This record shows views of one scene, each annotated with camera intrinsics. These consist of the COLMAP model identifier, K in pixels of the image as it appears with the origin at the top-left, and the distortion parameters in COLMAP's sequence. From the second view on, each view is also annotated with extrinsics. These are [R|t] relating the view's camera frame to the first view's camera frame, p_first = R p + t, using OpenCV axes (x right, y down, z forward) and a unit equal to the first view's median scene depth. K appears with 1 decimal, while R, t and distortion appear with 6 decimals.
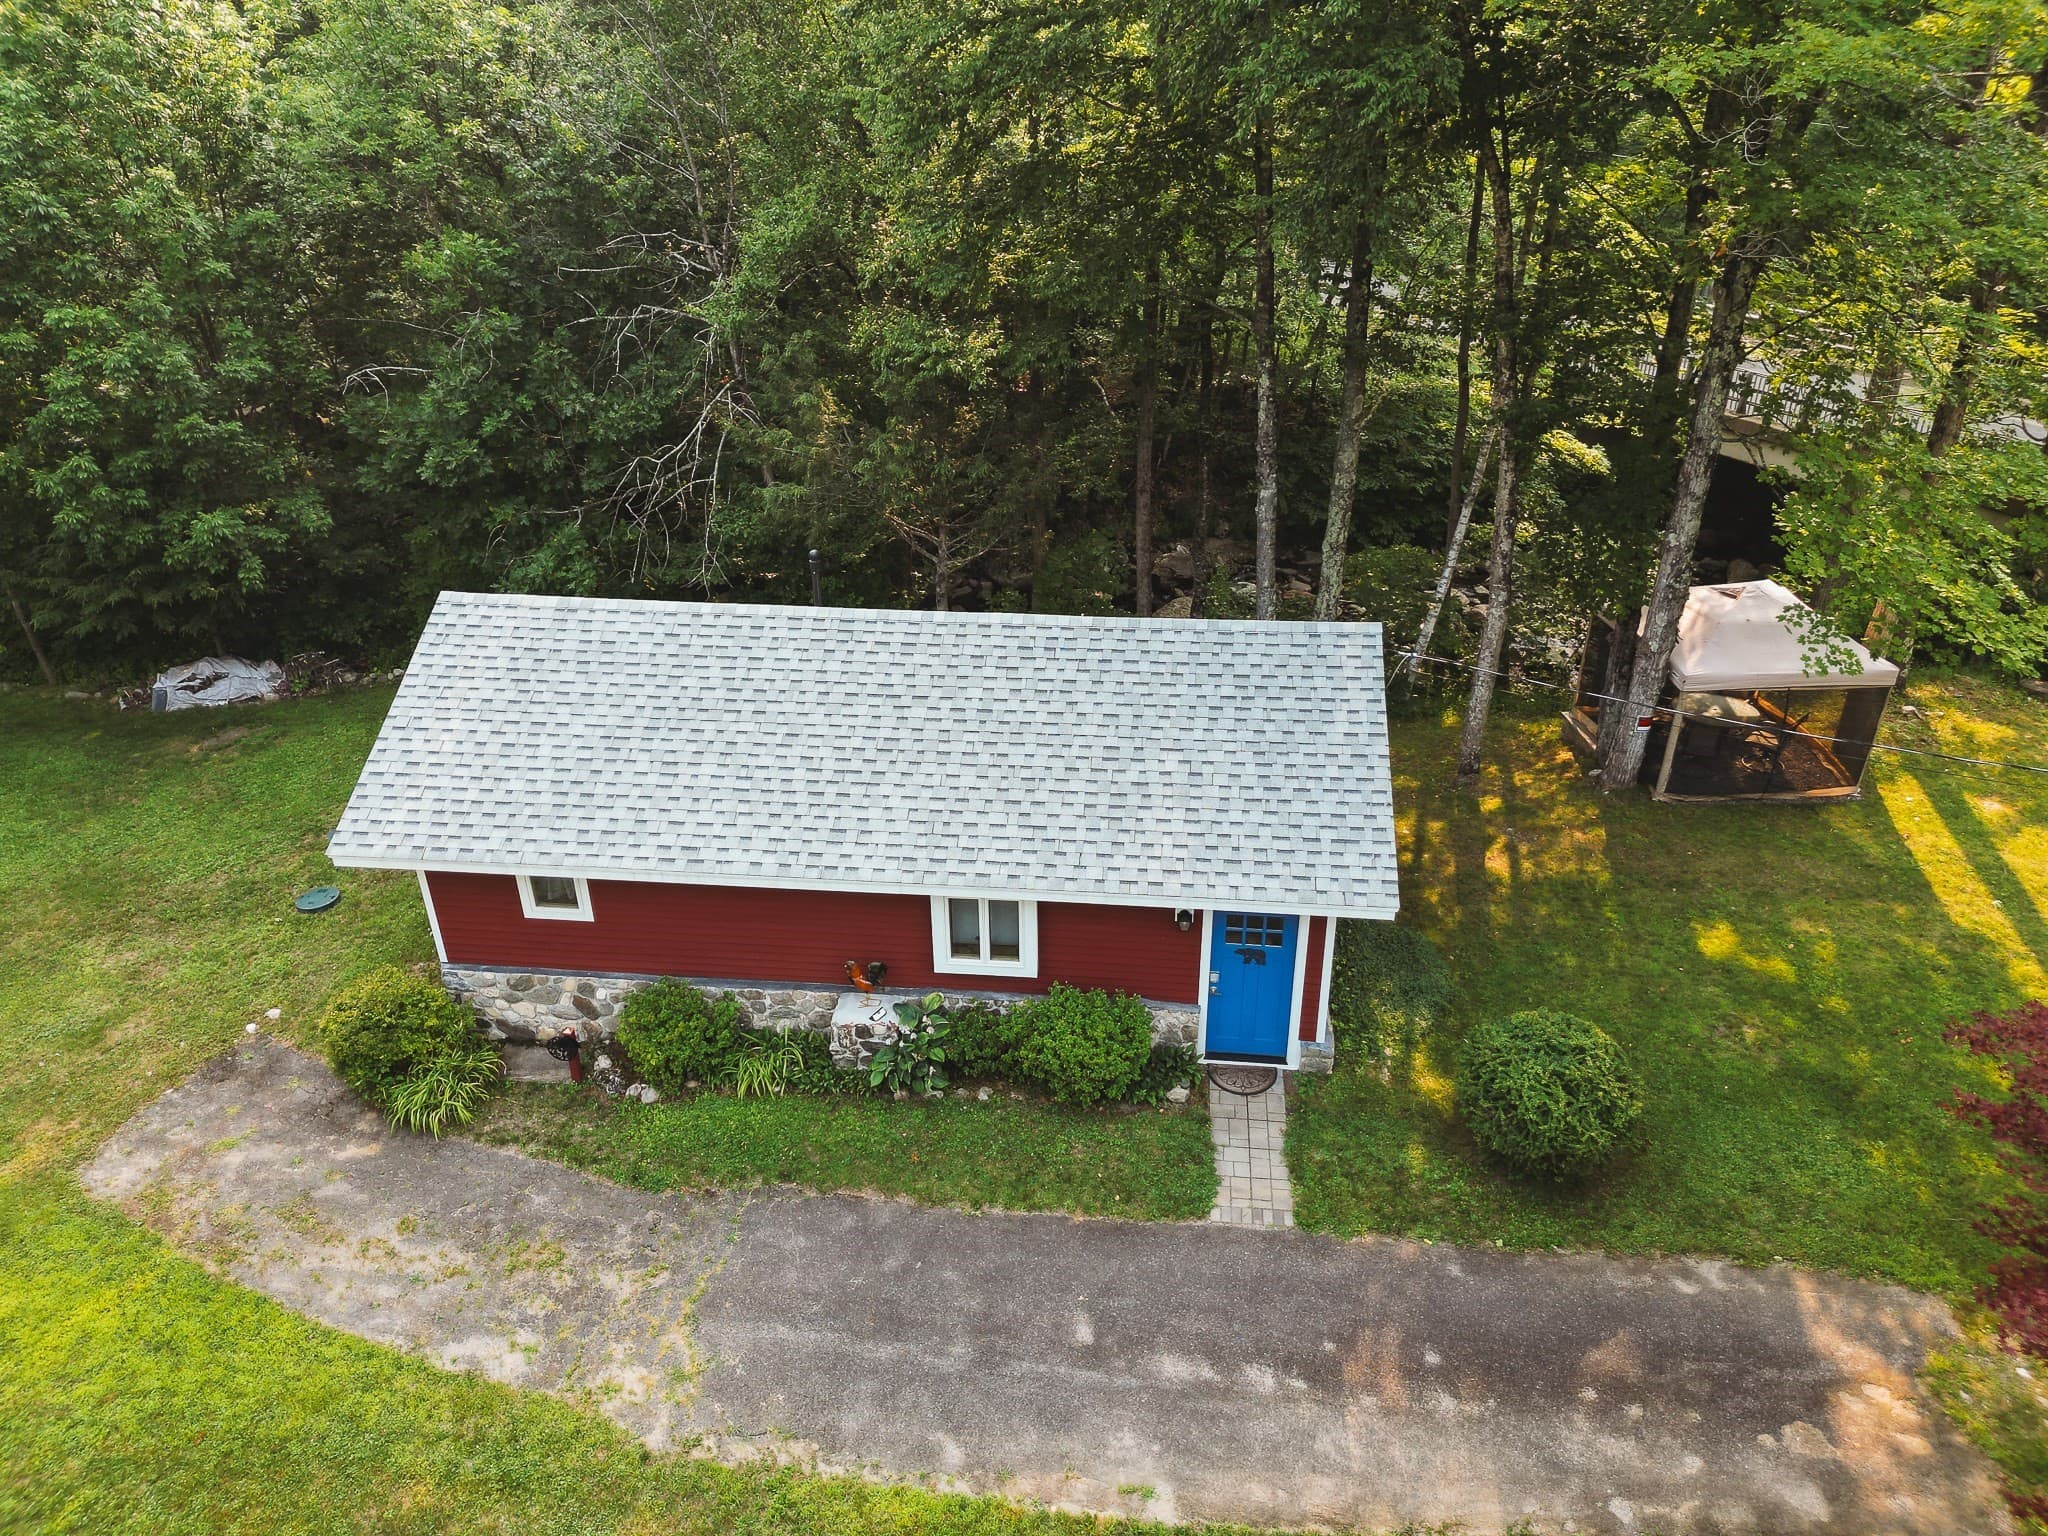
lens RADIAL K [[1435.9, 0, 1022.0], [0, 1435.9, 761.7], [0, 0, 1]] dist [0.113134, -0.127316]
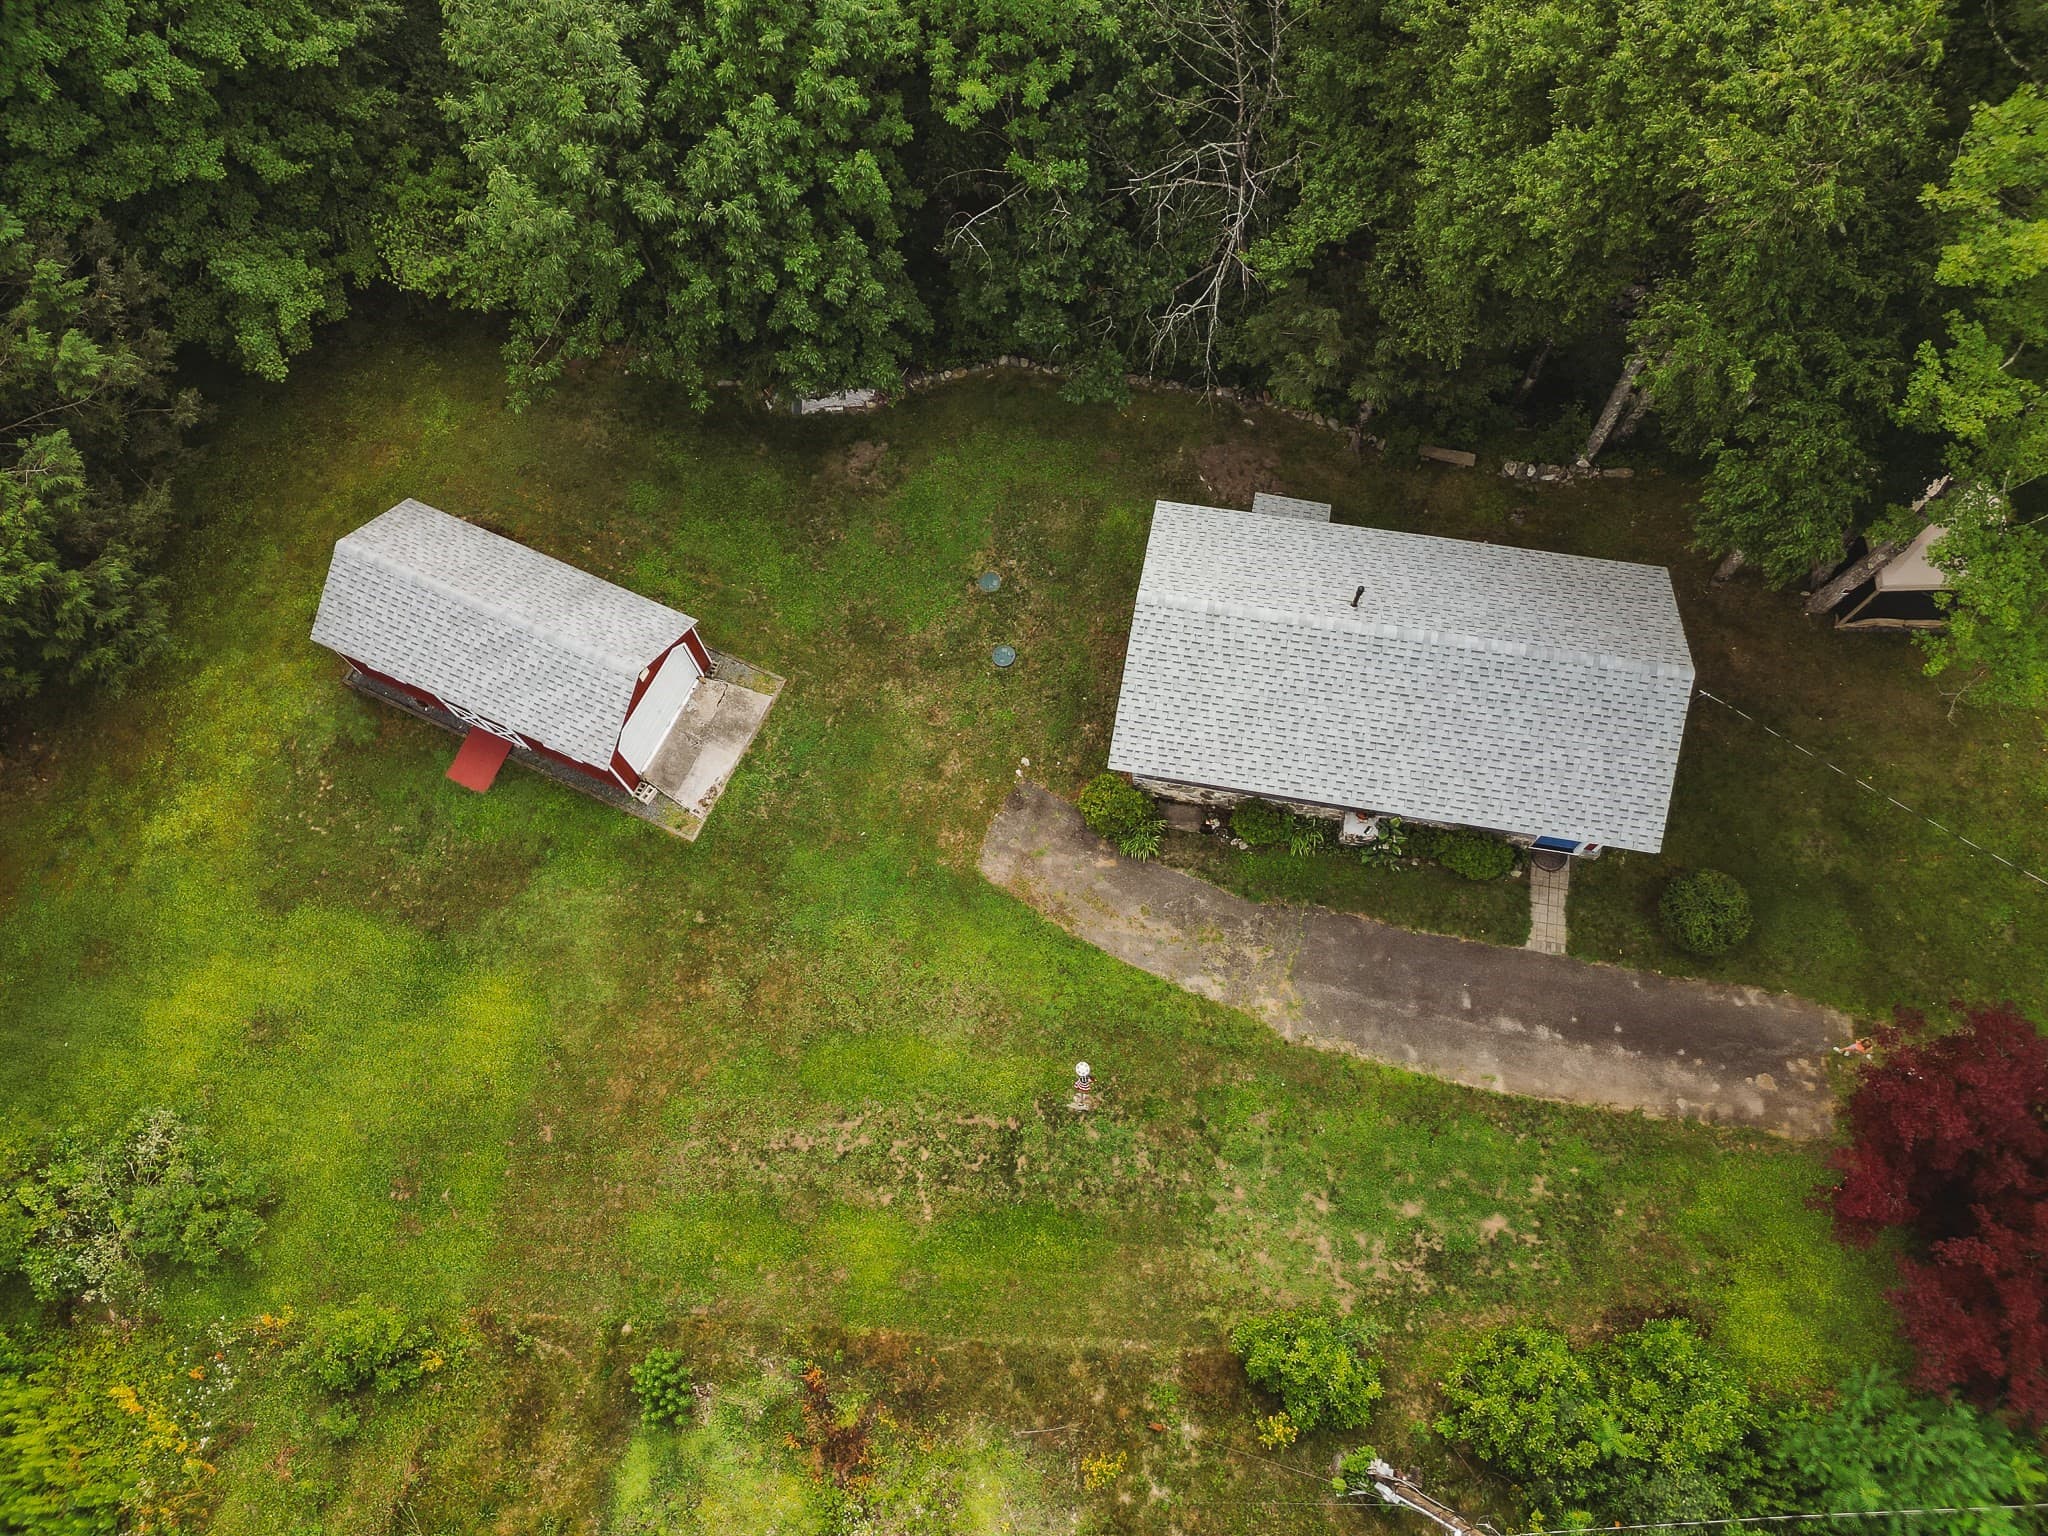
lens RADIAL K [[1431.9, 0, 1025.5], [0, 1431.9, 764.7], [0, 0, 1]] dist [0.069837, -0.068220]
pose [[0.997891, 0.054190, -0.035736, -0.506493], [-0.018279, 0.762831, 0.646339, -1.162976], [0.062286, -0.644323, 0.762213, -0.469441]]
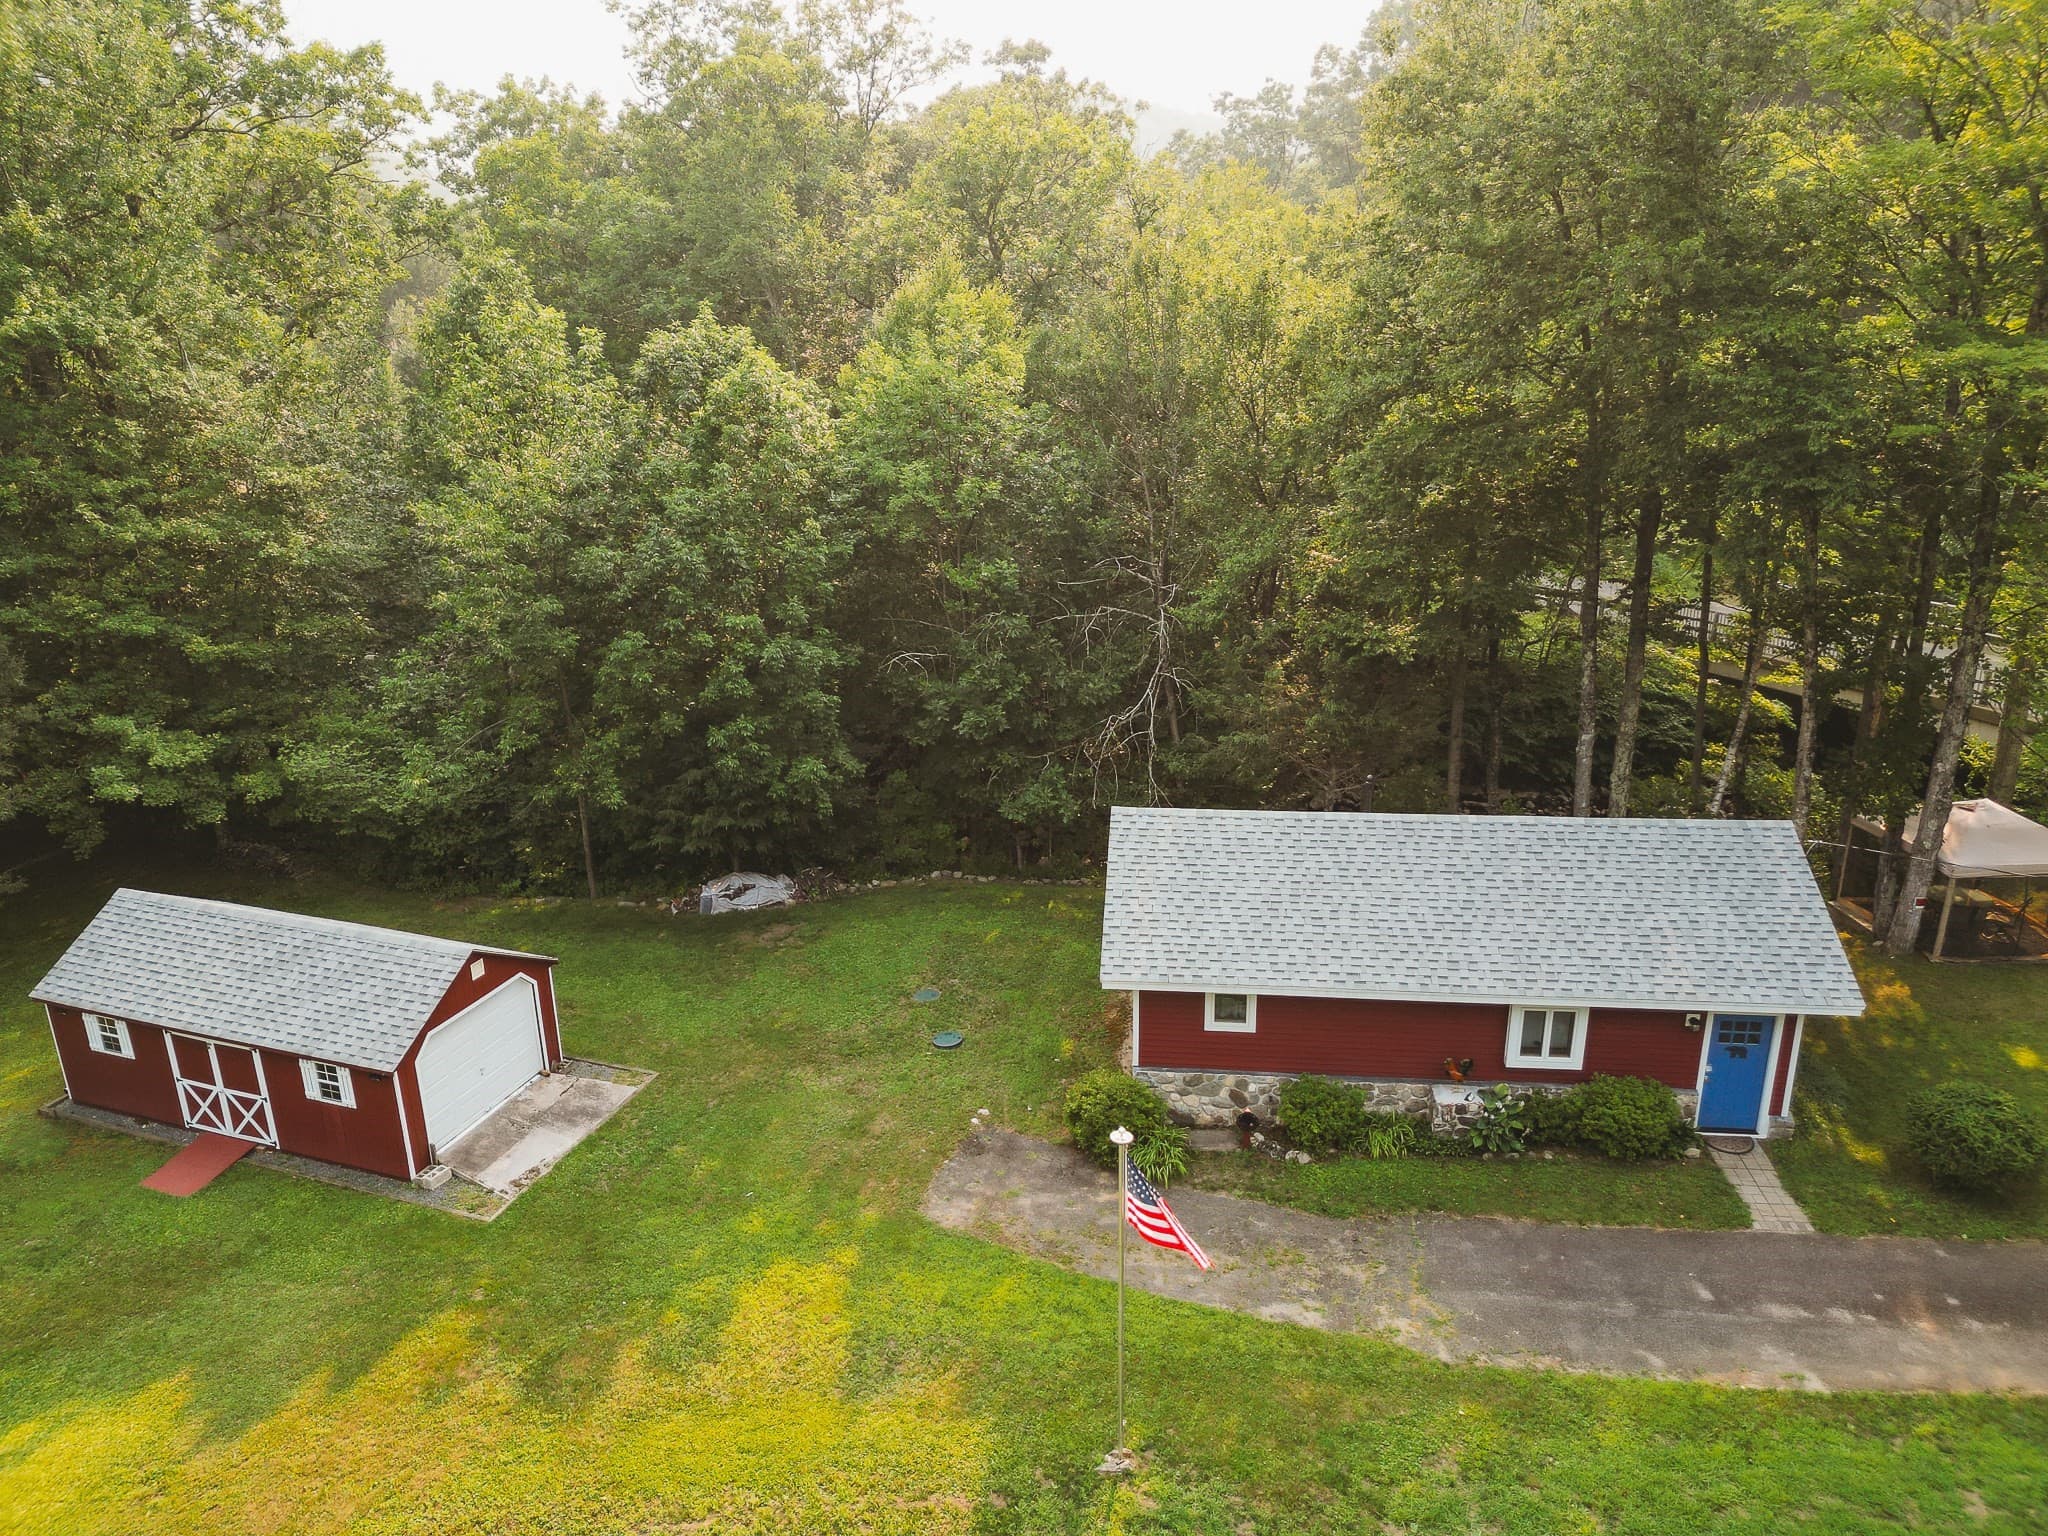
lens RADIAL K [[1431.9, 0, 1025.5], [0, 1431.9, 764.7], [0, 0, 1]] dist [0.069837, -0.068220]
pose [[0.999797, -0.006434, 0.019095, -0.564336], [0.009638, 0.984911, -0.172792, 0.095909], [-0.017695, 0.172941, 0.984773, -0.443782]]
